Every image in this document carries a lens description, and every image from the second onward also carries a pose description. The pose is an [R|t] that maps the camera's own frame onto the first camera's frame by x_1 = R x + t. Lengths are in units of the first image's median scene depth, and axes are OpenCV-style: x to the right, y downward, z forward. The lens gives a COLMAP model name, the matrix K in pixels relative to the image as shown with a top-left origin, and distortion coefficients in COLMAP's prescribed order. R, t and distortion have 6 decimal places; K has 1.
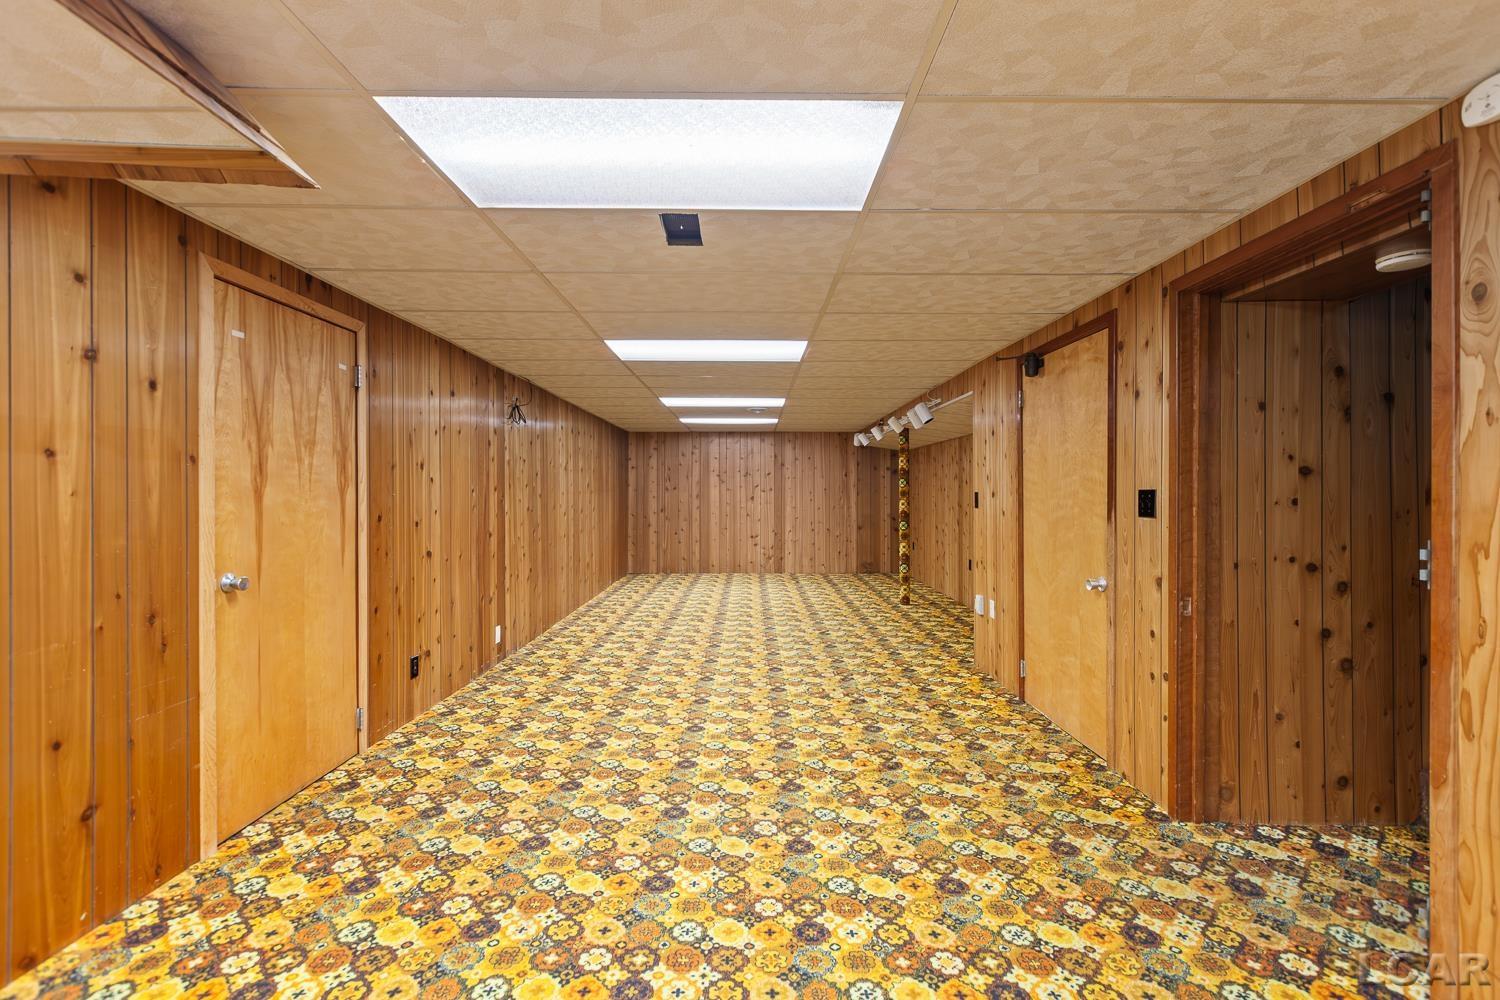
lens RADIAL K [[668.9, 0, 759.8], [0, 668.9, 501.7], [0, 0, 1]] dist [0.003605, -0.001308]
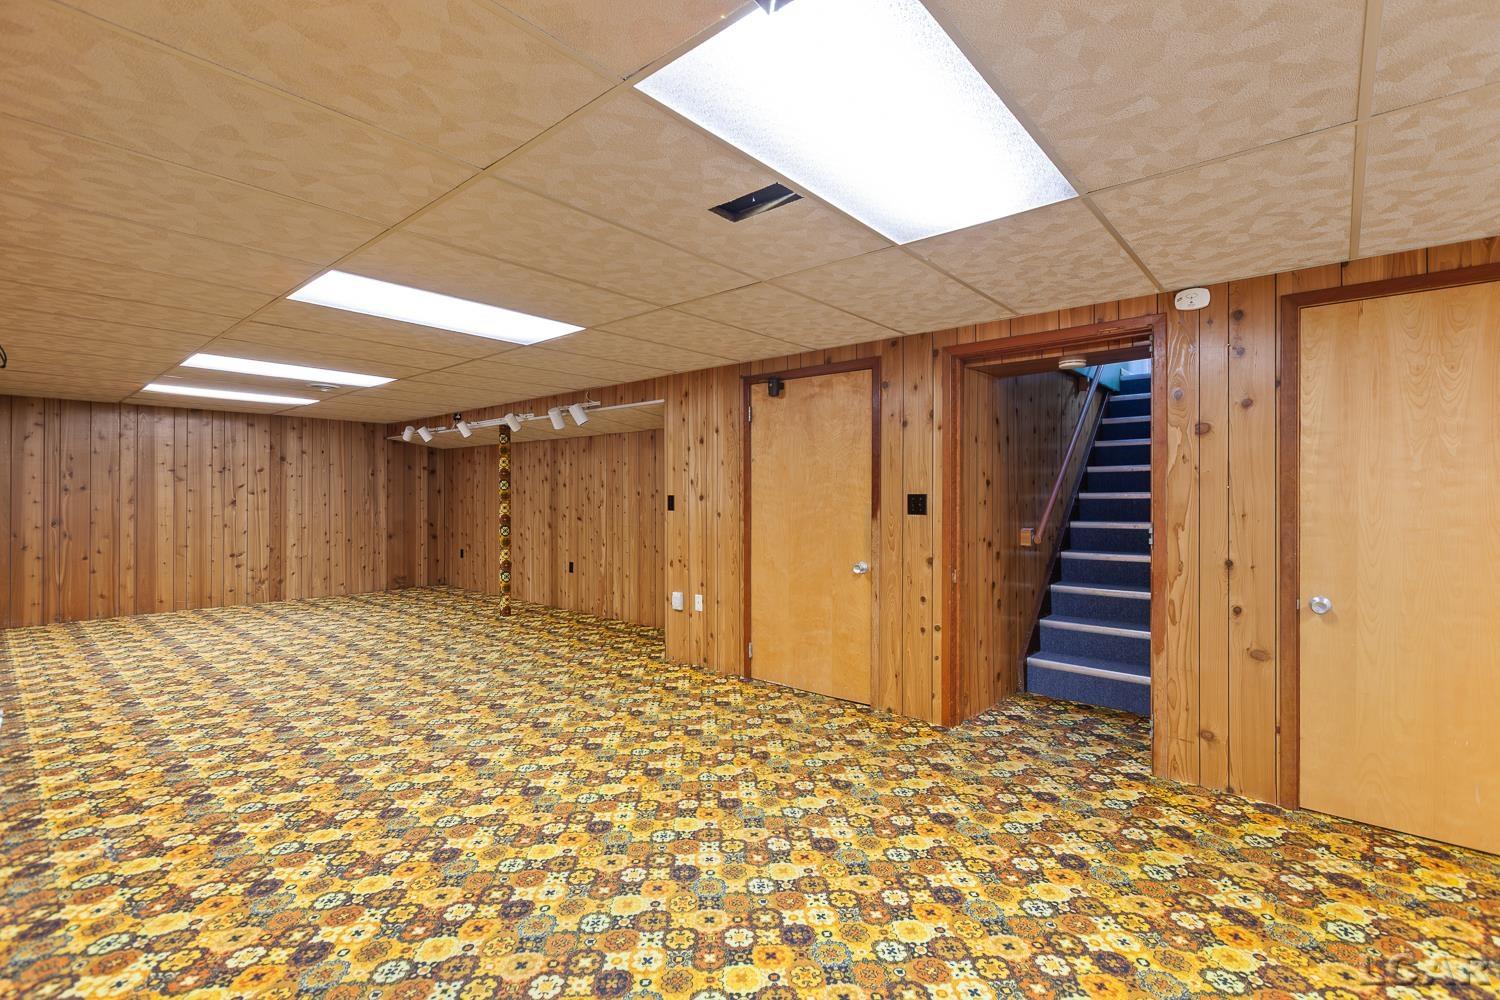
lens RADIAL K [[668.9, 0, 746.4], [0, 668.9, 485.5], [0, 0, 1]] dist [0.003605, -0.001308]
pose [[0.664493, 0.012439, 0.747191, -0.531751], [0.009302, 0.999646, -0.024915, -0.001596], [-0.747236, 0.023507, 0.664143, 0.275974]]
